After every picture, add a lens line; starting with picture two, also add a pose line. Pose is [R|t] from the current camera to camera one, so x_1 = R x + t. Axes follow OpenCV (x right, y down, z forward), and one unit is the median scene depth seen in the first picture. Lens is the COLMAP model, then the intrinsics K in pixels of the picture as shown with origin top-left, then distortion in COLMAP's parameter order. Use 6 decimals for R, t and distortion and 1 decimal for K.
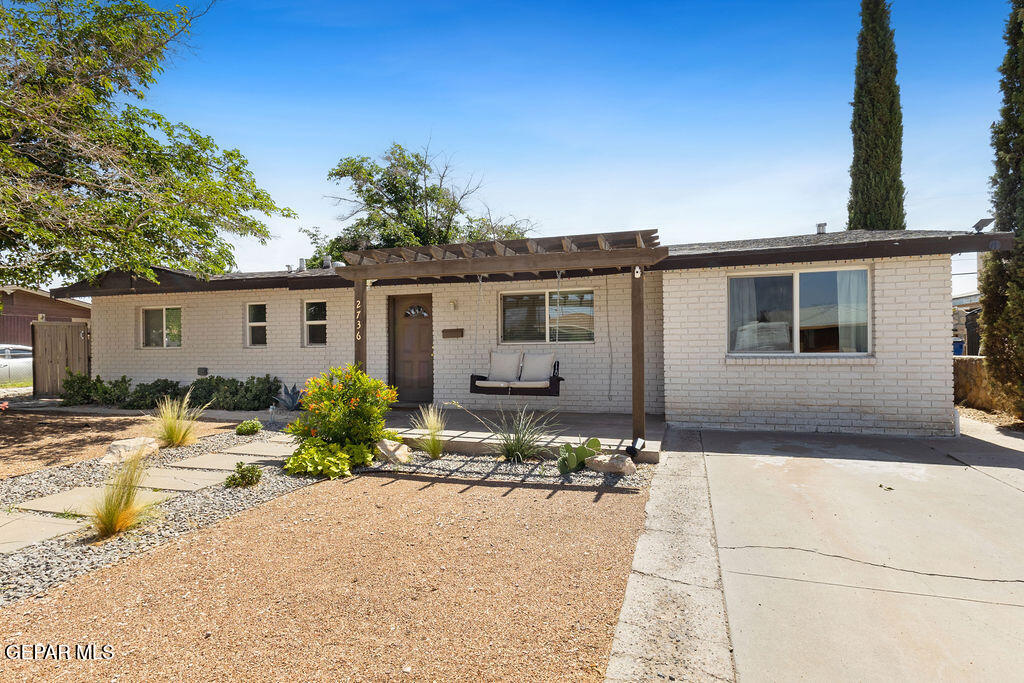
lens RADIAL K [[504.7, 0, 515.3], [0, 504.7, 342.3], [0, 0, 1]] dist [0.013823, -0.001885]
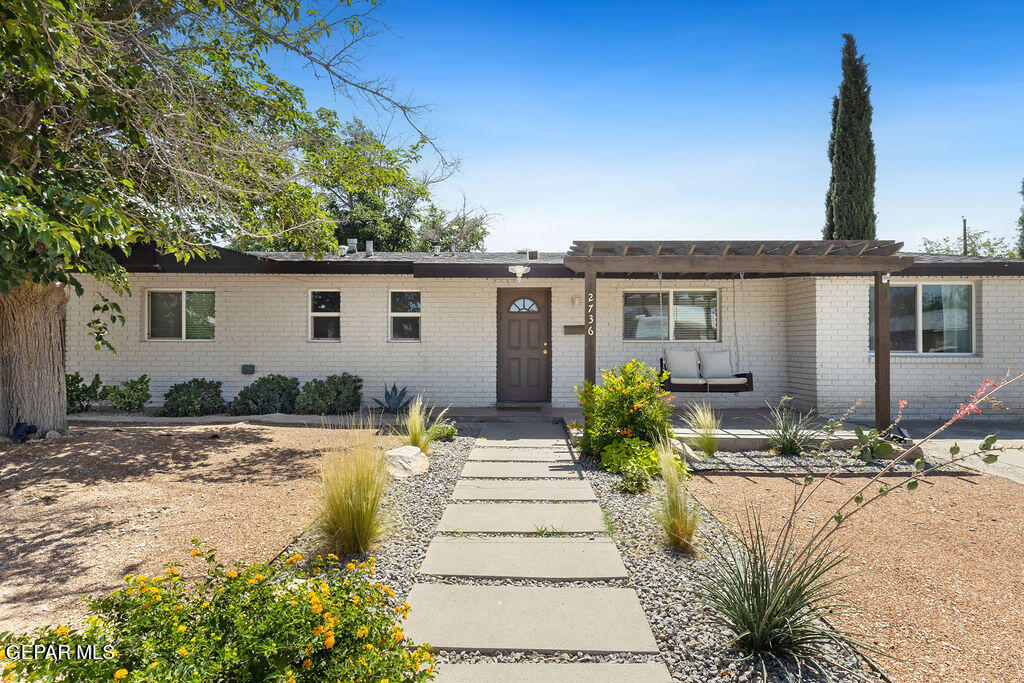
lens RADIAL K [[509.8, 0, 514.9], [0, 509.8, 342.5], [0, 0, 1]] dist [-0.002177, -0.000787]
pose [[0.960834, 0.013376, 0.276801, -0.511108], [-0.014546, 0.999892, 0.002176, 0.006089], [-0.276742, -0.006117, 0.960925, 0.095342]]
